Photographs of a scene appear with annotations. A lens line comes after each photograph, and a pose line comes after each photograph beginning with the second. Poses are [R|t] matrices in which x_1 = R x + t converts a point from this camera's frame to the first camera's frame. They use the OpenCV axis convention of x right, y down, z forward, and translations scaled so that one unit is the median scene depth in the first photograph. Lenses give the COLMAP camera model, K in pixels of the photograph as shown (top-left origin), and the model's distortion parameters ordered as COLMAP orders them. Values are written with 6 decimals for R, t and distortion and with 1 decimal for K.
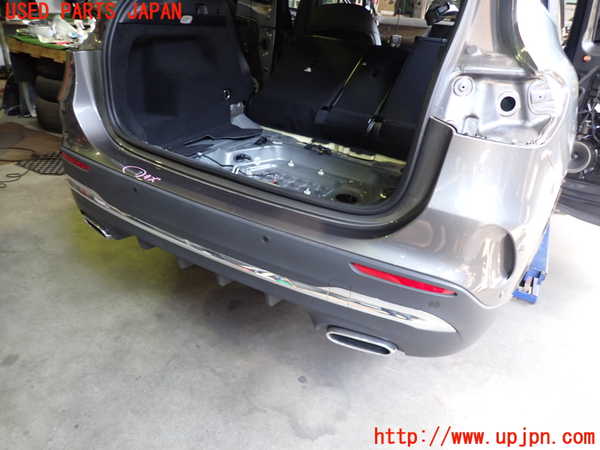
lens RADIAL K [[446.0, 0, 300.0], [0, 446.0, 225.0], [0, 0, 1]] dist [-0.004005, -0.002100]
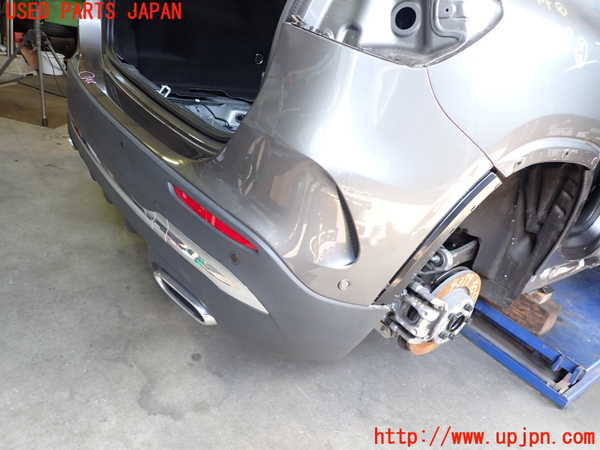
lens RADIAL K [[446.0, 0, 300.0], [0, 446.0, 225.0], [0, 0, 1]] dist [-0.004005, -0.002100]
pose [[0.903541, 0.284494, -0.320433, 0.431144], [-0.314995, 0.947950, -0.046578, 0.085707], [0.290503, 0.143020, 0.946125, 0.216252]]
